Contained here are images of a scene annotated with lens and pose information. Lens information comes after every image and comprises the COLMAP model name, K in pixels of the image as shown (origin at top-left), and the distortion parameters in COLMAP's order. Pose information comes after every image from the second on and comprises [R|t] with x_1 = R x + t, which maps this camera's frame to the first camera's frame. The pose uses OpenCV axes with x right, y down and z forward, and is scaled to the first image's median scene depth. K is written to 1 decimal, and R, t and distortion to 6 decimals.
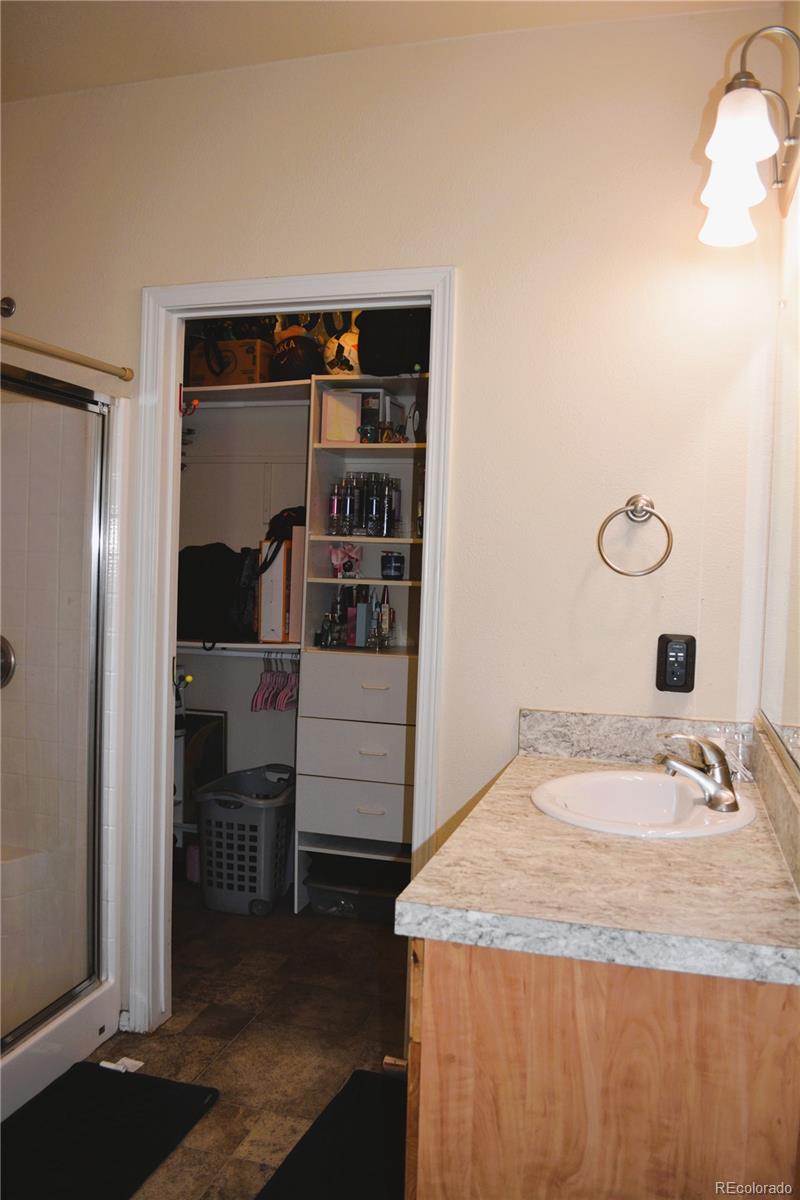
lens RADIAL K [[945.2, 0, 400.0], [0, 945.2, 600.0], [0, 0, 1]] dist [-0.089290, 0.003094]
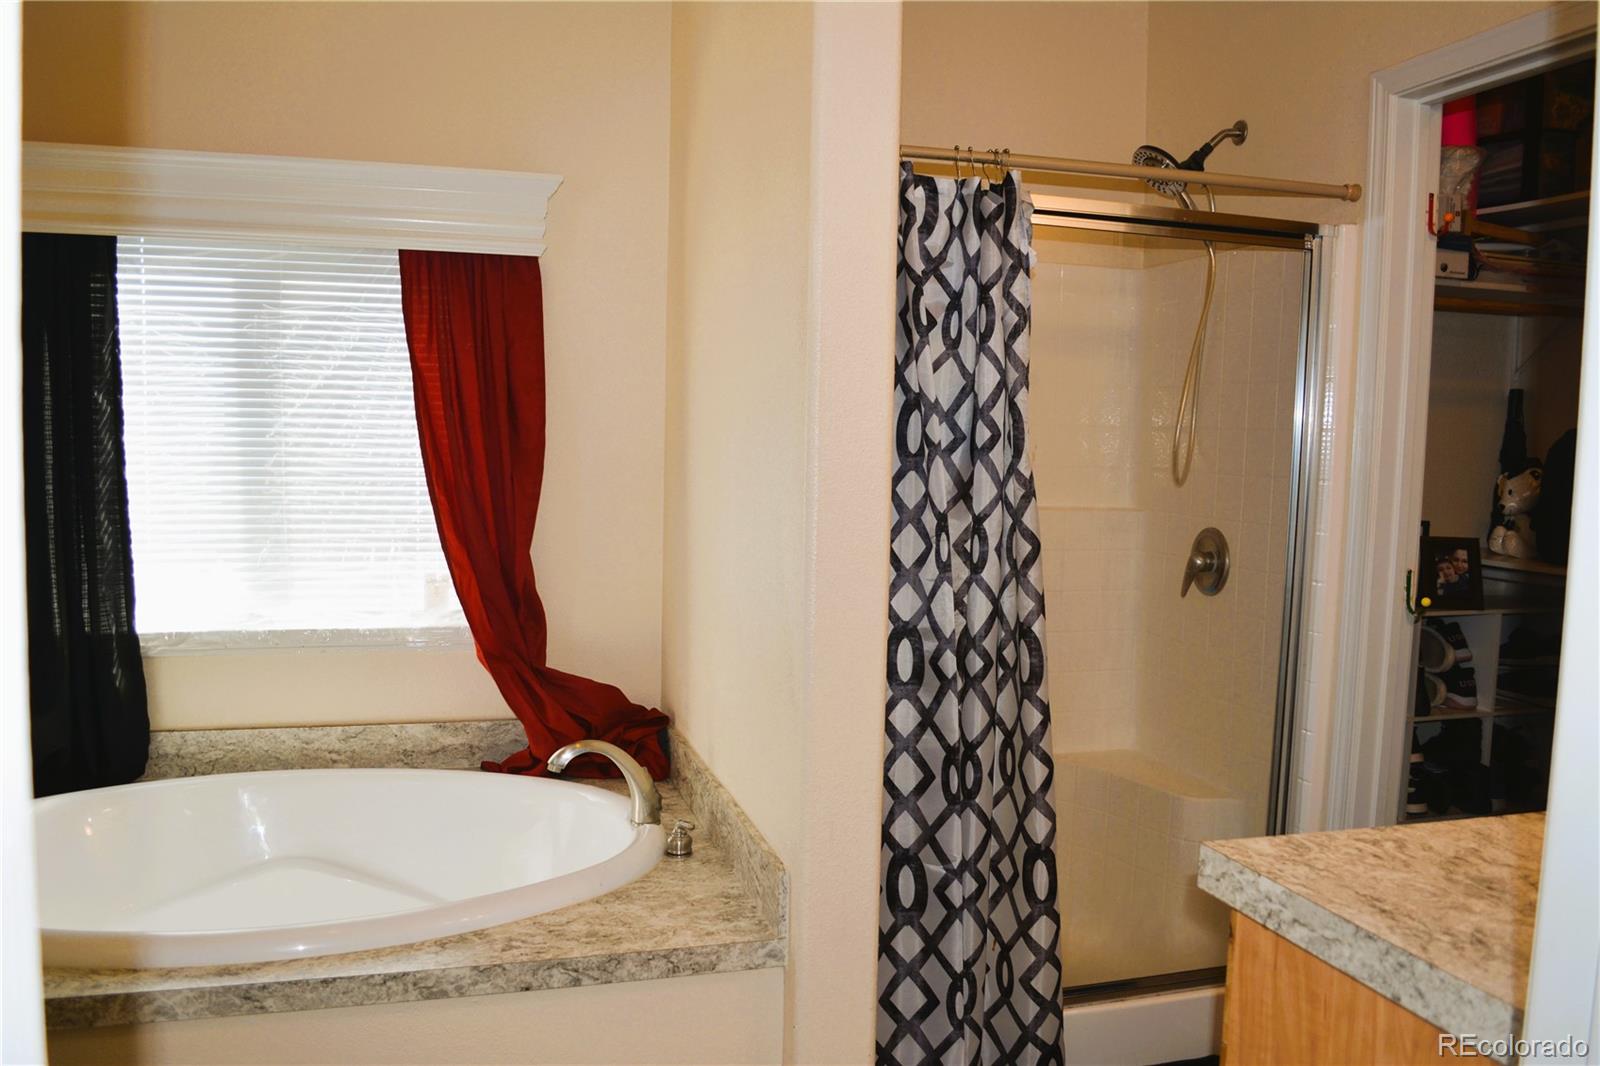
lens RADIAL K [[1279.2, 0, 800.0], [0, 1279.2, 533.0], [0, 0, 1]] dist [-0.066812, -0.005068]
pose [[0.524188, 0.038423, -0.850735, 0.698168], [-0.036613, 0.999075, 0.022563, 0.055933], [0.850815, 0.019321, 0.525110, 0.171744]]
